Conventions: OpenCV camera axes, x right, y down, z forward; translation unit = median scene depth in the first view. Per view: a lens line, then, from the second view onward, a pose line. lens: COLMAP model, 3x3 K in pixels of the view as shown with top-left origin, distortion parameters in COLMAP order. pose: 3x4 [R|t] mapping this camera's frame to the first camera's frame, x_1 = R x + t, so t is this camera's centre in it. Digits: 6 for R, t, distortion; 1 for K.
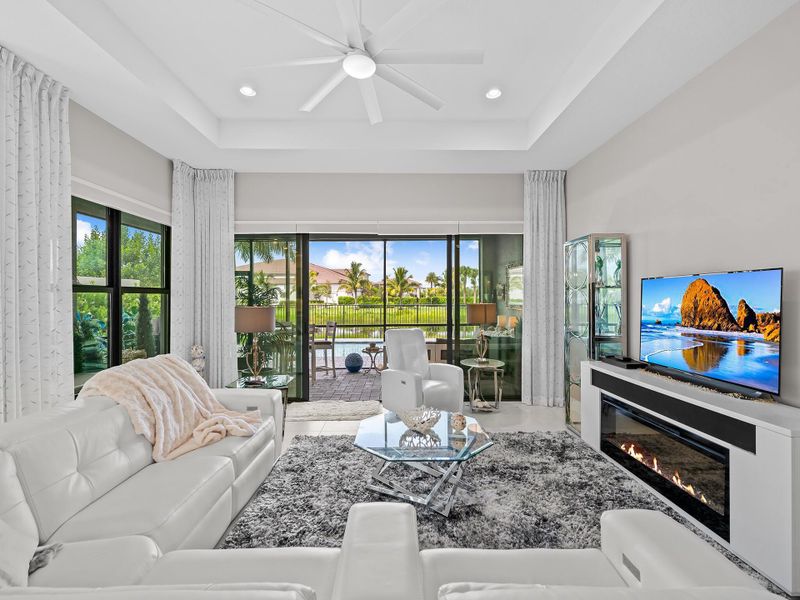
lens RADIAL K [[348.7, 0, 399.6], [0, 348.7, 298.3], [0, 0, 1]] dist [0.000013, -0.001591]
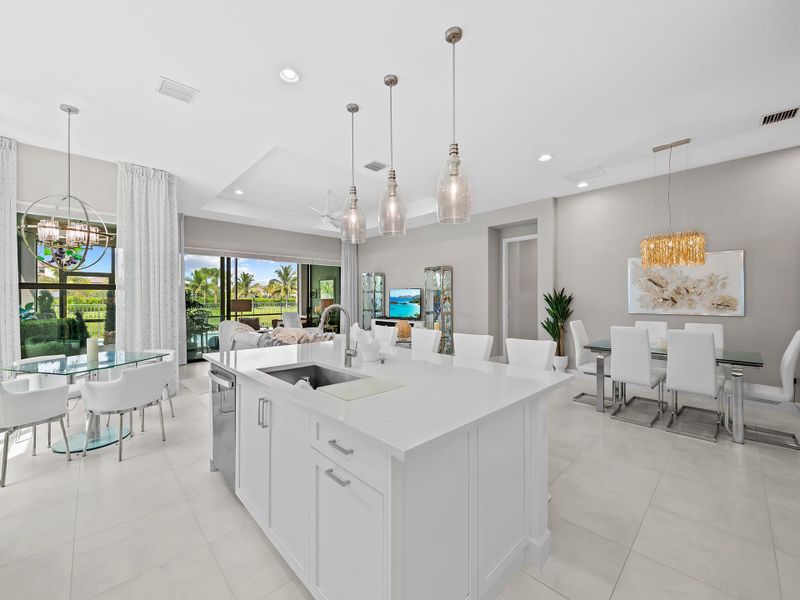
lens RADIAL K [[316.0, 0, 398.6], [0, 316.0, 299.9], [0, 0, 1]] dist [-0.007404, -0.000073]
pose [[0.739183, -0.001170, 0.673504, -0.750362], [0.001476, 0.999999, 0.000117, 0.024251], [-0.673503, 0.000908, 0.739184, -0.741437]]
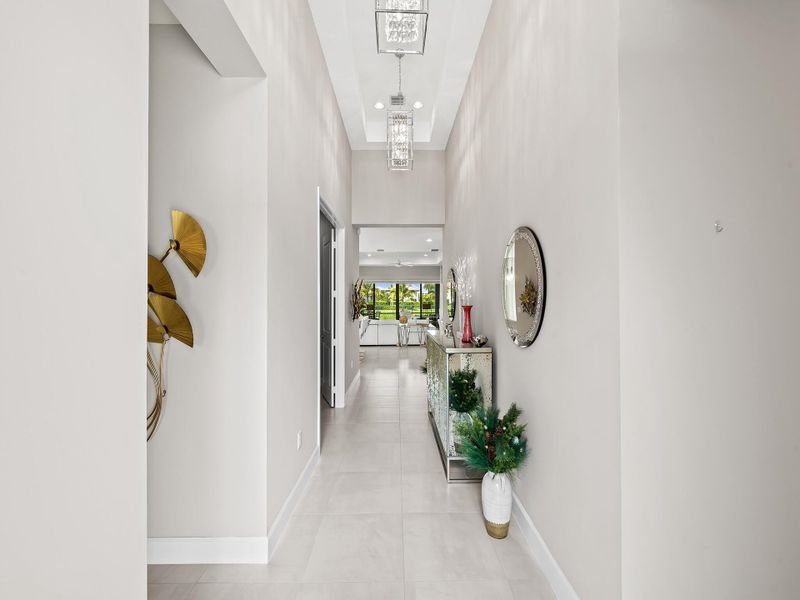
lens RADIAL K [[328.9, 0, 400.1], [0, 328.9, 300.1], [0, 0, 1]] dist [0.001329, -0.001751]
pose [[0.999981, -0.004350, -0.004372, -0.026048], [0.004328, 0.999978, -0.005102, -0.010468], [0.004394, 0.005083, 0.999977, -2.386184]]
